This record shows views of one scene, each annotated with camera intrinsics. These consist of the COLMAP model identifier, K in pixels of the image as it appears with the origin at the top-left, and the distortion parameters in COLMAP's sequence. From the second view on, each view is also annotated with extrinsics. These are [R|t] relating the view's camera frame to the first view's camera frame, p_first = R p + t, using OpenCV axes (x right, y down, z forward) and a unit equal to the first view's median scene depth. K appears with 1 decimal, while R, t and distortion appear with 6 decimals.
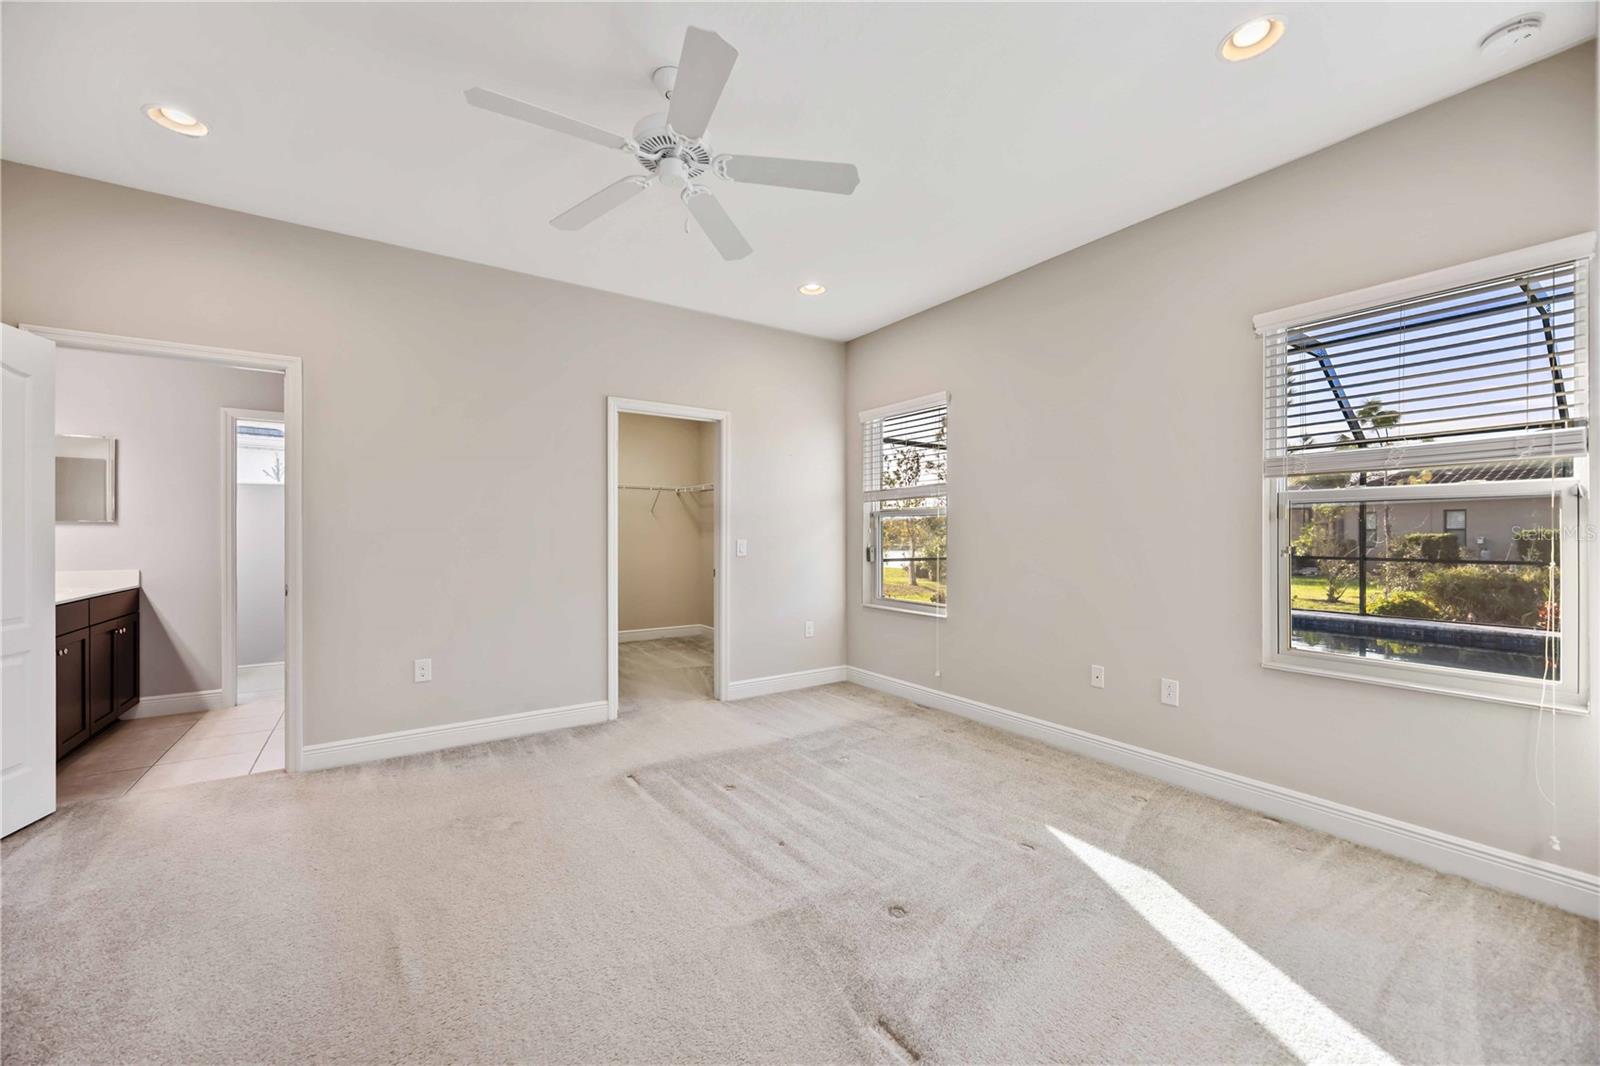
lens RADIAL K [[612.9, 0, 806.7], [0, 612.9, 534.9], [0, 0, 1]] dist [-0.000147, 0.000024]
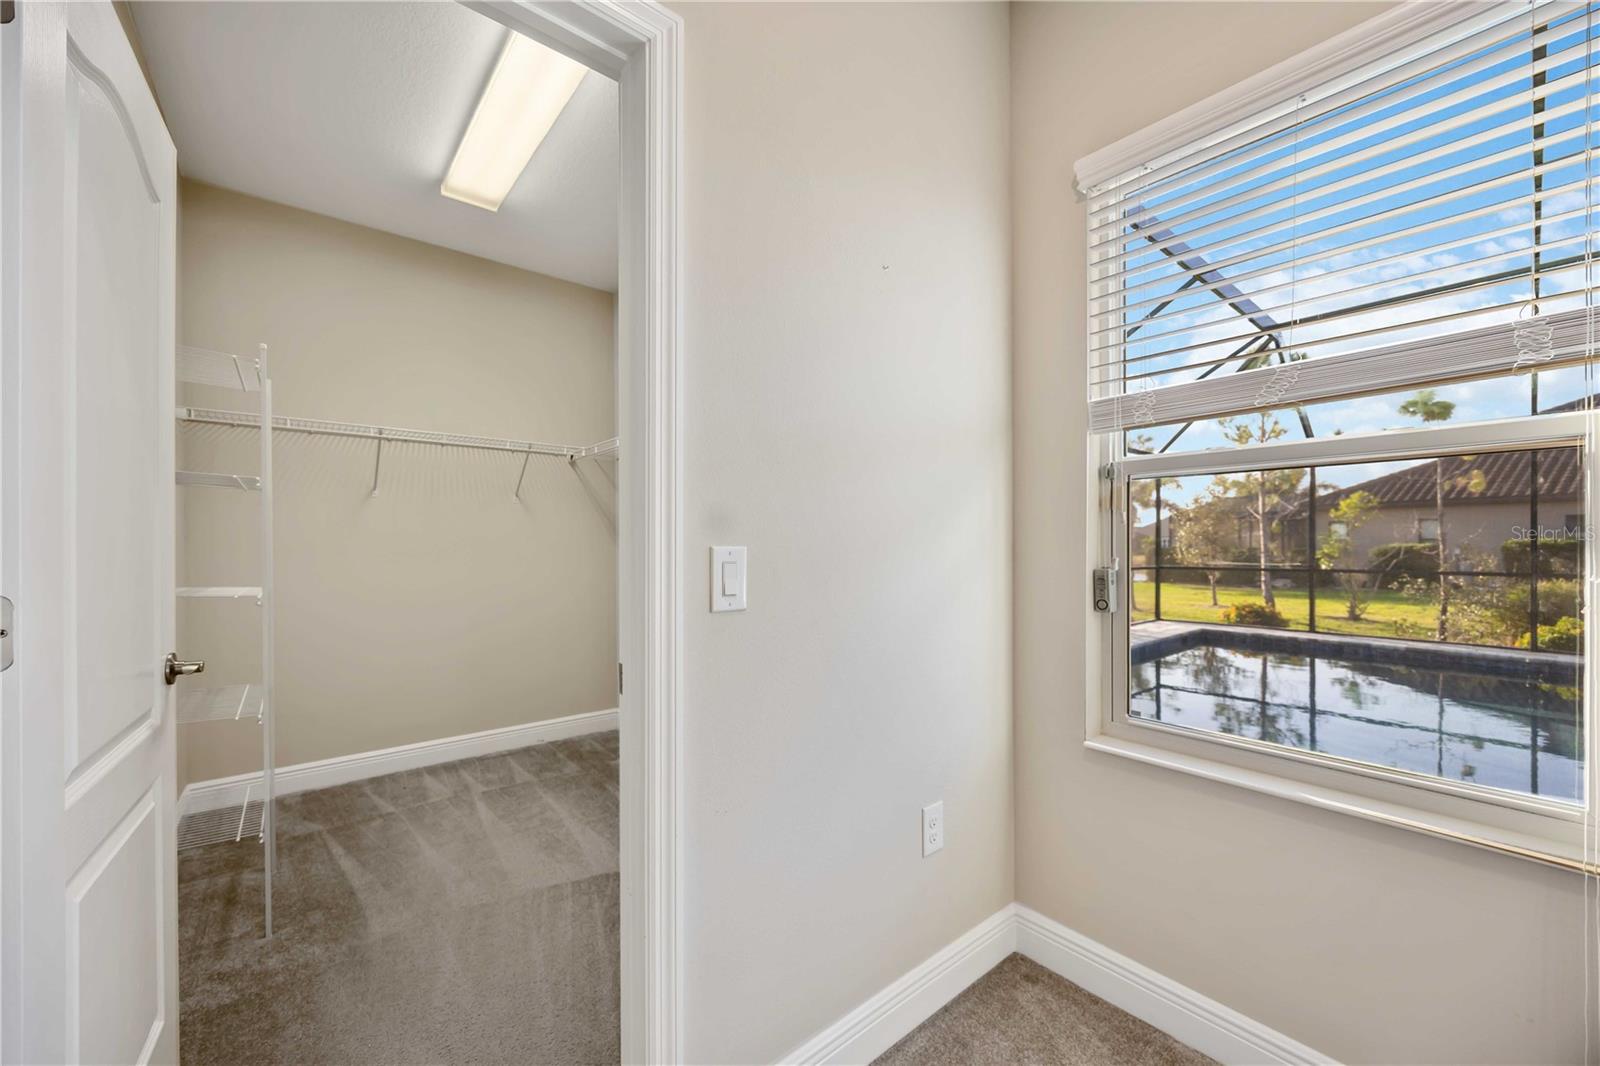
lens RADIAL K [[612.9, 0, 802.7], [0, 612.9, 550.4], [0, 0, 1]] dist [-0.000147, 0.000024]
pose [[0.996028, -0.002052, 0.089012, -0.084073], [0.001621, 0.999987, 0.004913, 0.007392], [-0.089021, -0.004749, 0.996018, 0.641363]]
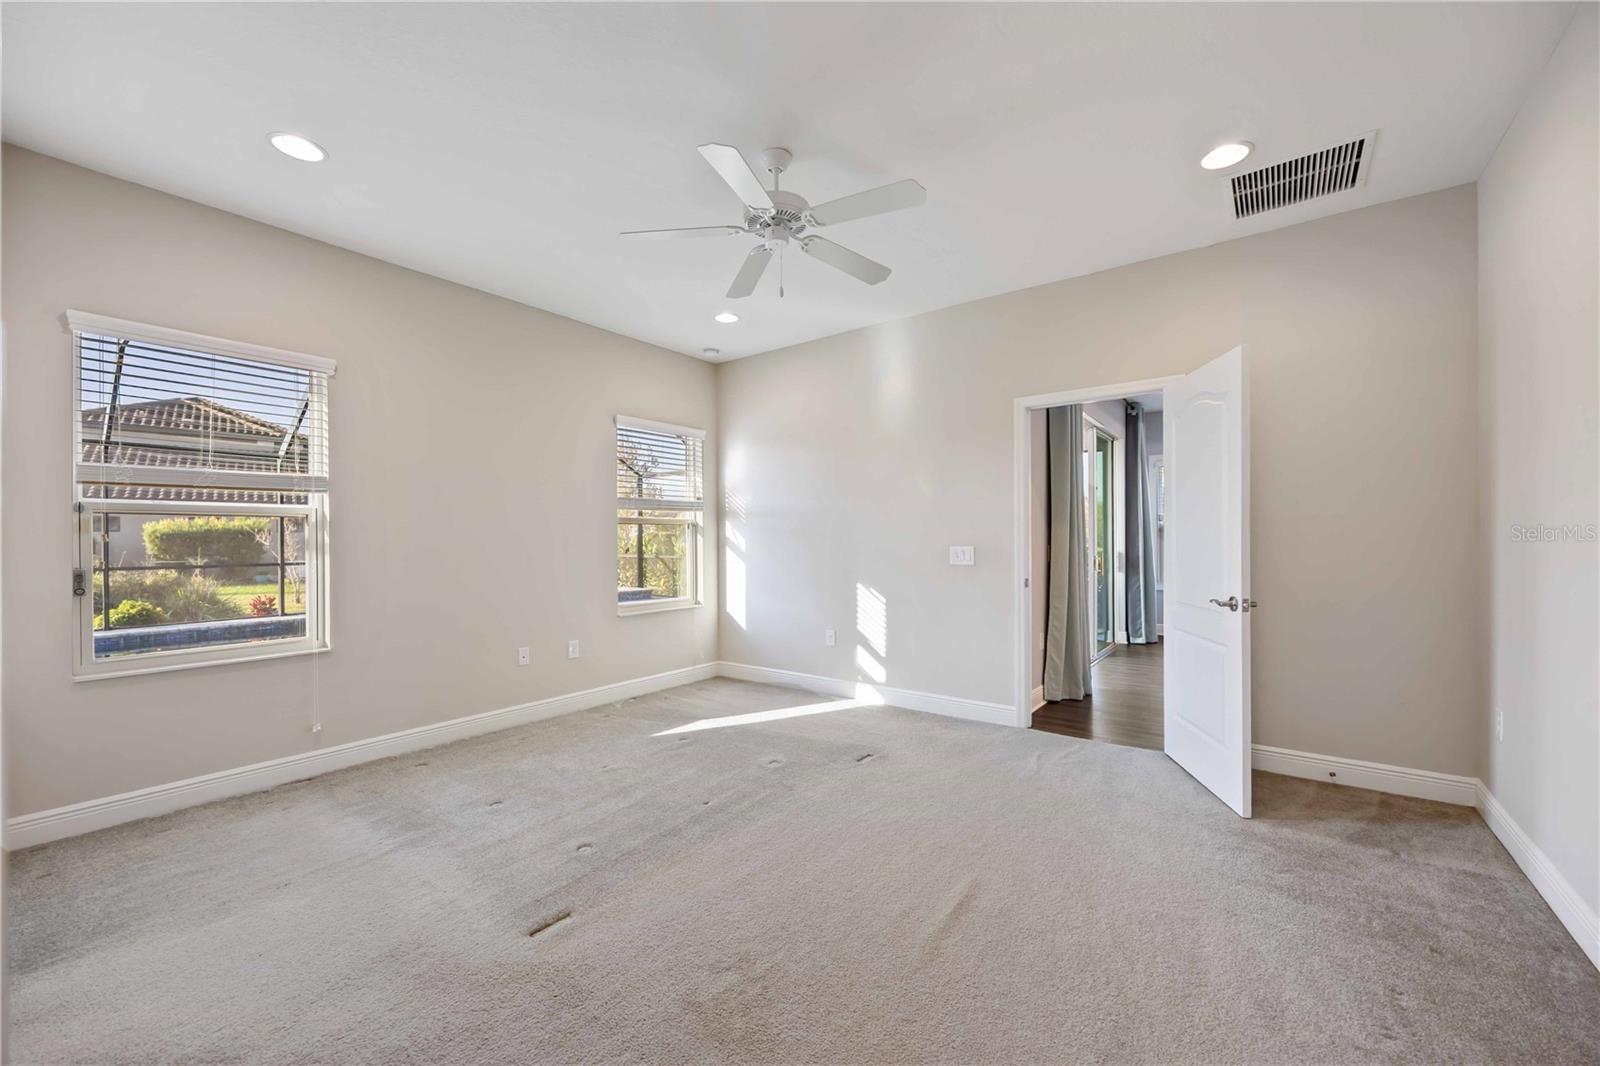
lens RADIAL K [[612.9, 0, 805.0], [0, 612.9, 540.6], [0, 0, 1]] dist [-0.000147, 0.000024]
pose [[-0.306093, -0.002119, 0.951999, -0.557911], [0.004768, 0.999982, 0.003759, -0.003684], [-0.951990, 0.005689, -0.306077, 0.531256]]
